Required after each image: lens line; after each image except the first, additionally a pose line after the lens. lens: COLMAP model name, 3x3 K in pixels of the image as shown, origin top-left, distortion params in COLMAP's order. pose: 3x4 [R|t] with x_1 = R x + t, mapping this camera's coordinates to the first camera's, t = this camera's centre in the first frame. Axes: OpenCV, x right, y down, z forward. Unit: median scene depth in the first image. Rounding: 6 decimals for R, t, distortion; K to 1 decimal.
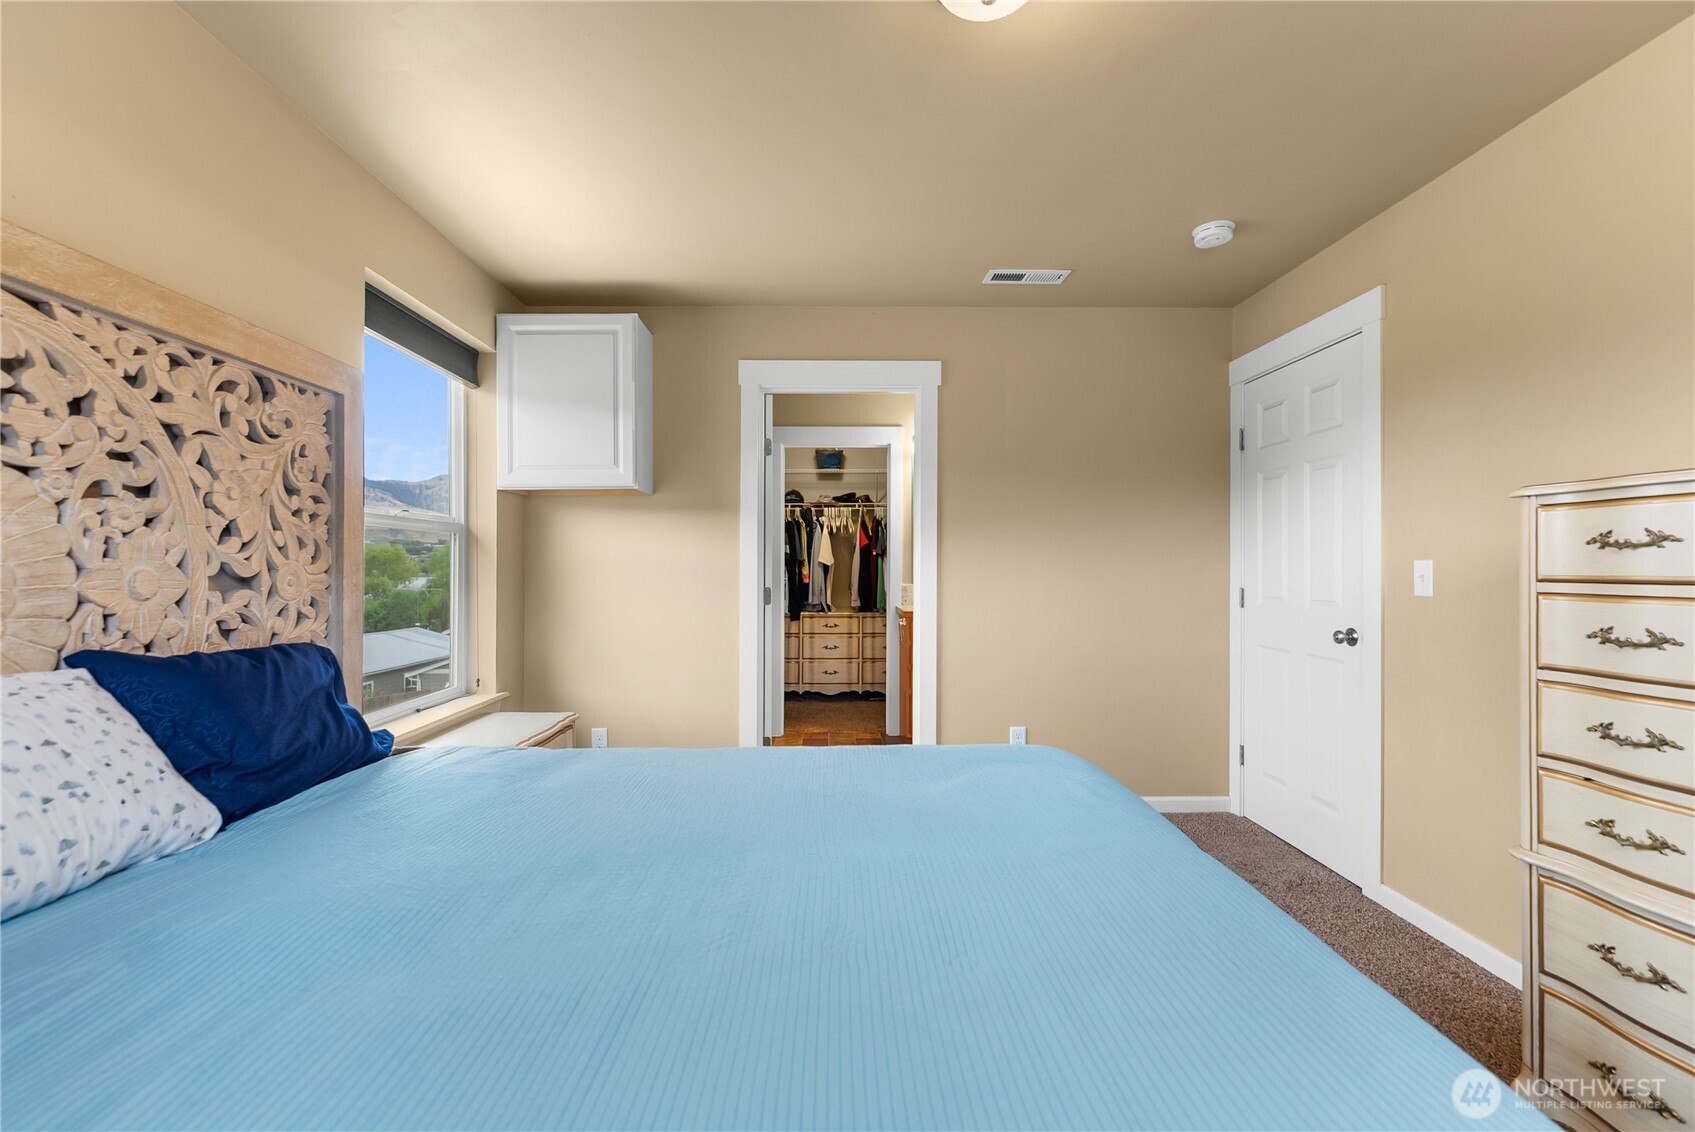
lens RADIAL K [[688.2, 0, 845.9], [0, 688.2, 570.7], [0, 0, 1]] dist [-0.002048, 0.000128]
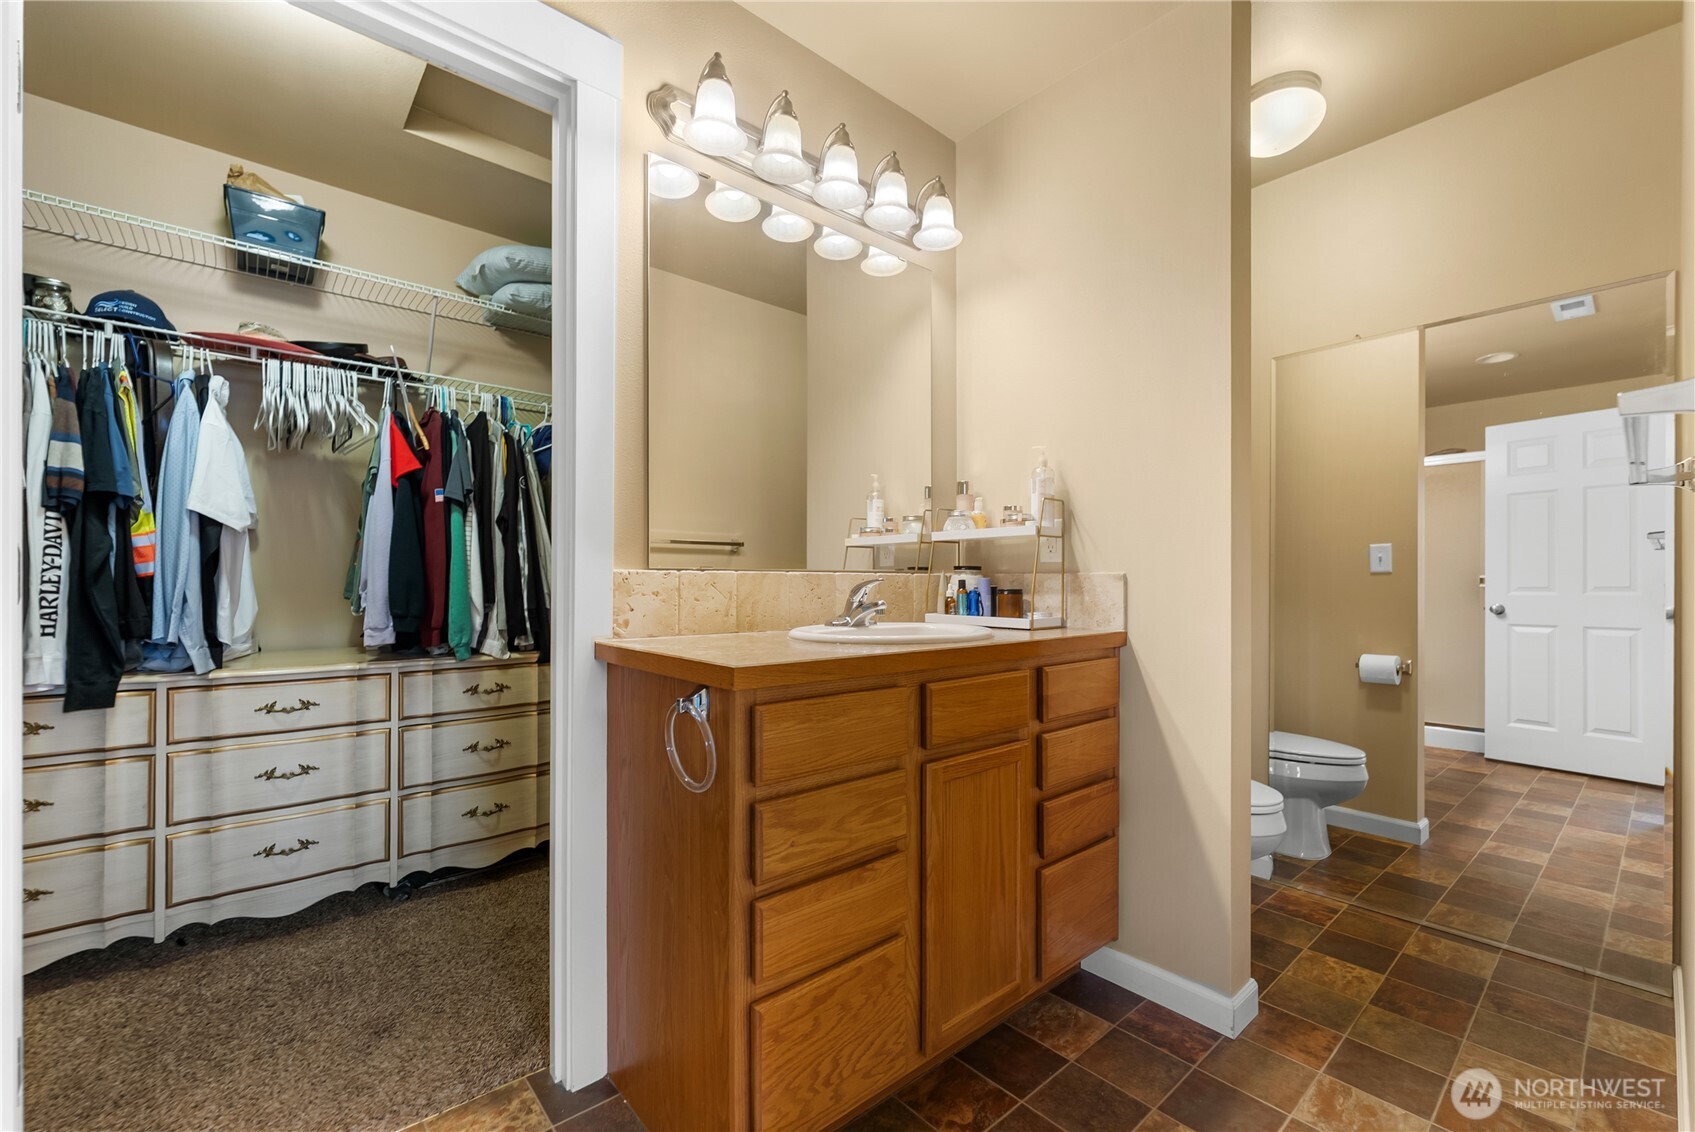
lens RADIAL K [[688.2, 0, 856.8], [0, 688.2, 578.5], [0, 0, 1]] dist [-0.002048, 0.000128]
pose [[0.766469, -0.004922, 0.642263, -0.023651], [-0.000999, 0.999960, 0.008856, 0.014513], [-0.642281, -0.007429, 0.766433, 0.569884]]
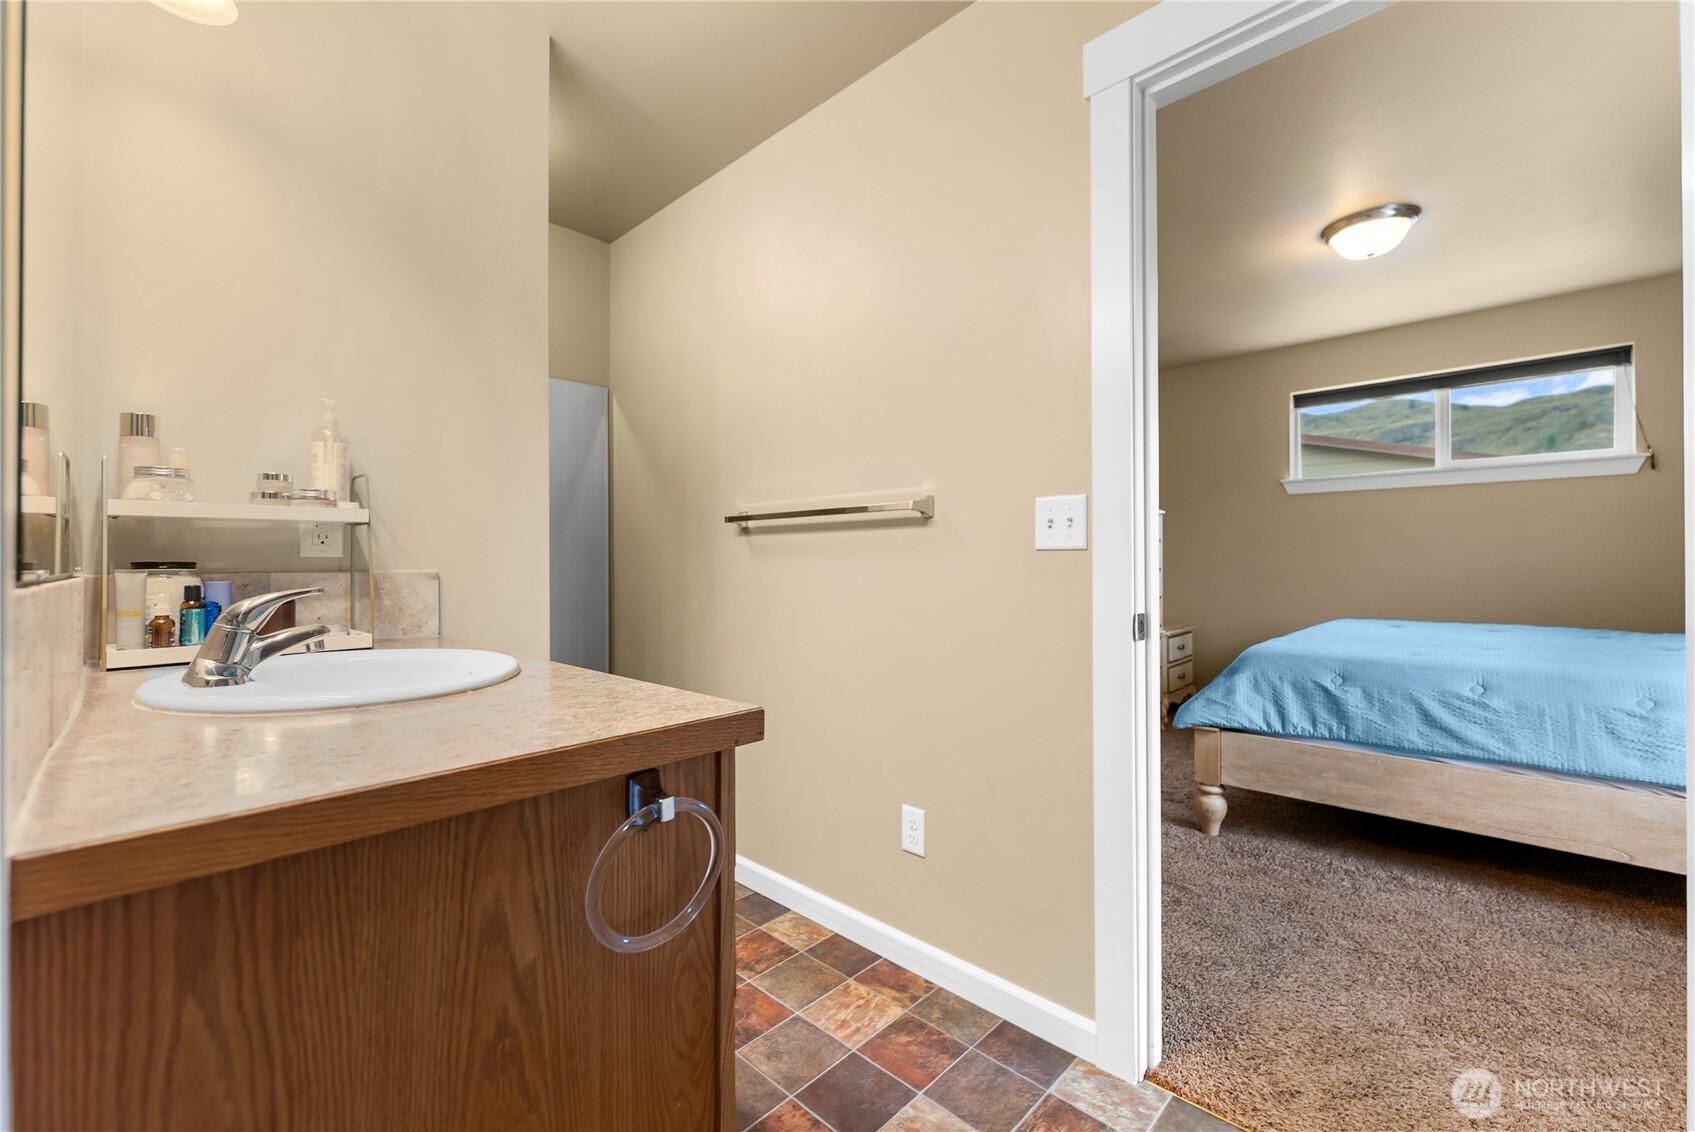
lens RADIAL K [[688.2, 0, 844.9], [0, 688.2, 560.0], [0, 0, 1]] dist [-0.002048, 0.000128]
pose [[-0.714332, -0.005222, 0.699787, -0.064832], [-0.006747, 0.999977, 0.000575, 0.003268], [-0.699774, -0.004311, -0.714351, 1.060783]]
